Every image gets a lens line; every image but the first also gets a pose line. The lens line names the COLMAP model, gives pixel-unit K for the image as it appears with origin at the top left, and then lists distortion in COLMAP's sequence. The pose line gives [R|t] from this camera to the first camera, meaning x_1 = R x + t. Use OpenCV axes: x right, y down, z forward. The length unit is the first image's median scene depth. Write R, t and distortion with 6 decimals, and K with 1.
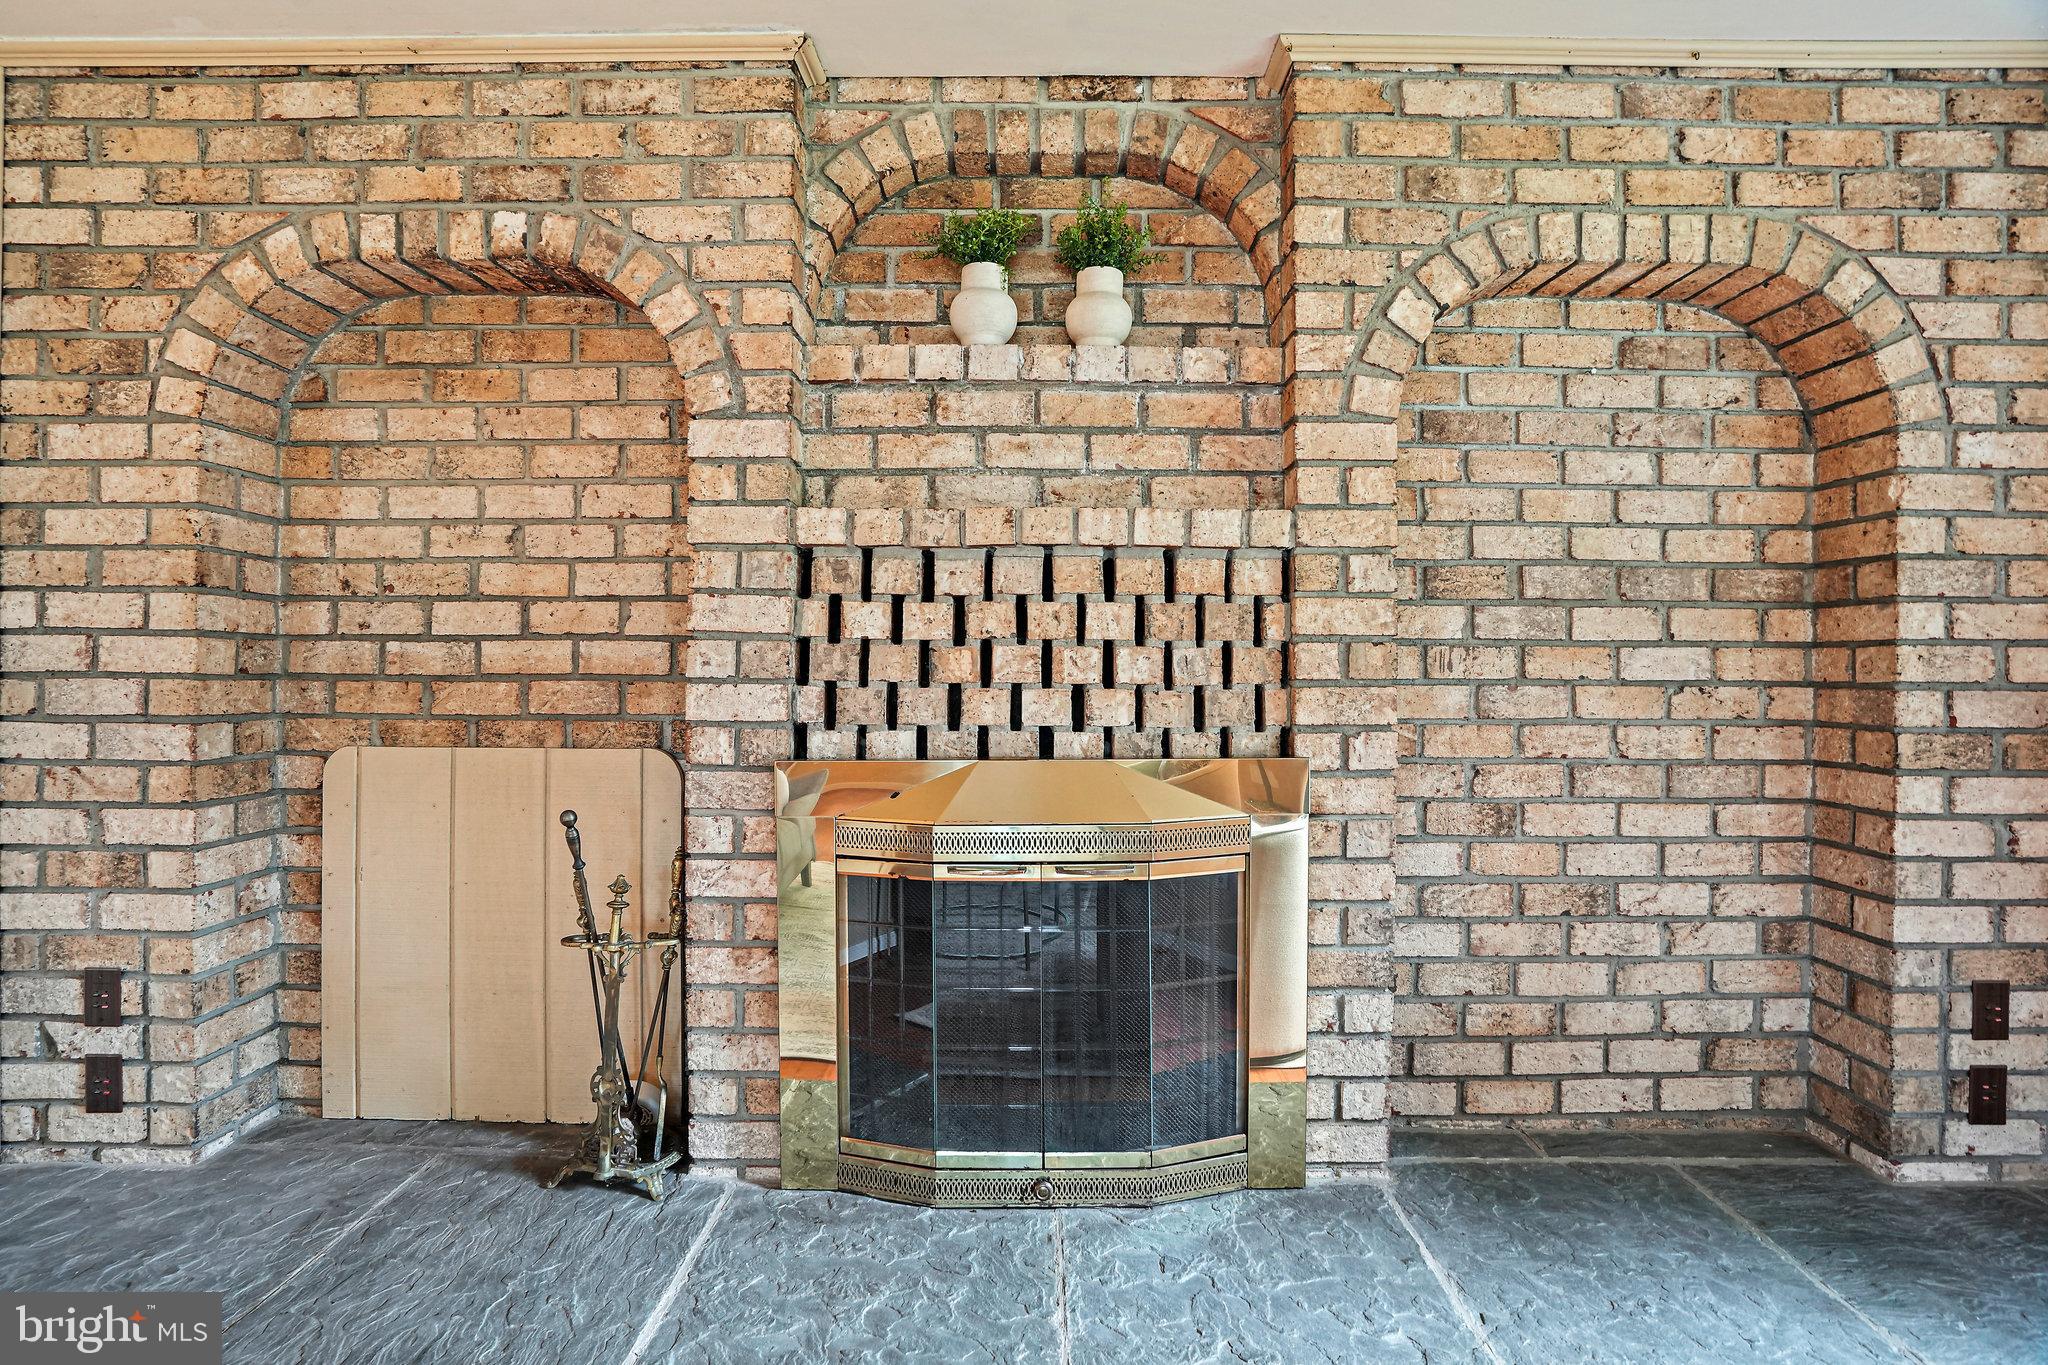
lens RADIAL K [[960.0, 0, 1007.1], [0, 960.0, 674.3], [0, 0, 1]] dist [-0.037931, 0.010212]
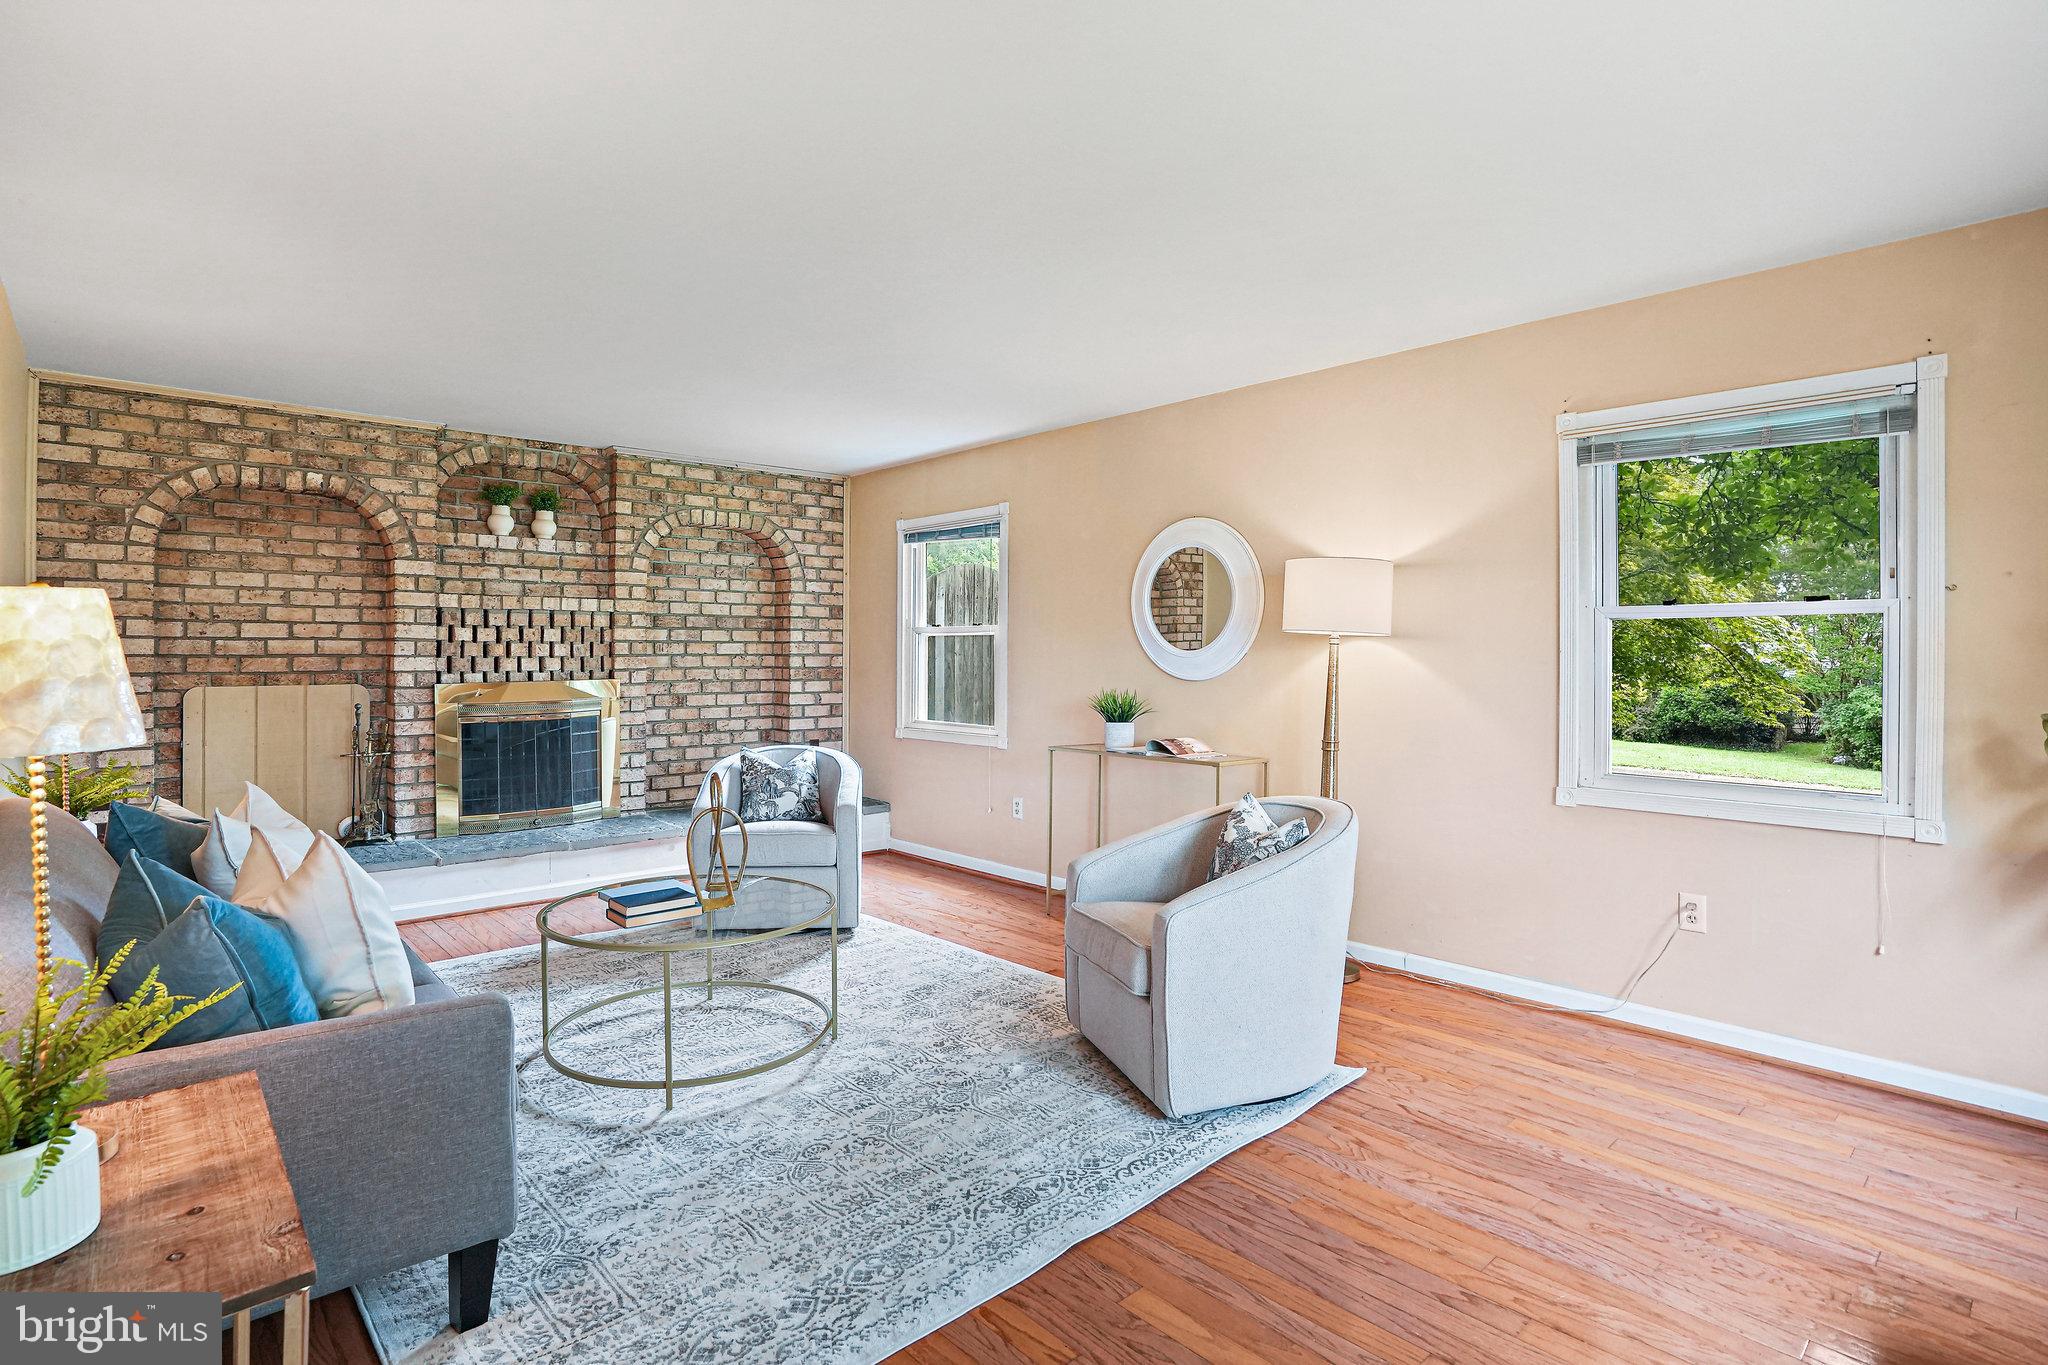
lens RADIAL K [[960.0, 0, 1020.5], [0, 960.0, 633.6], [0, 0, 1]] dist [-0.037931, 0.010212]
pose [[0.696397, 0.008526, 0.717606, -0.978678], [0.004476, 0.999858, -0.016223, -0.005663], [-0.717642, 0.014509, 0.696261, -2.049803]]
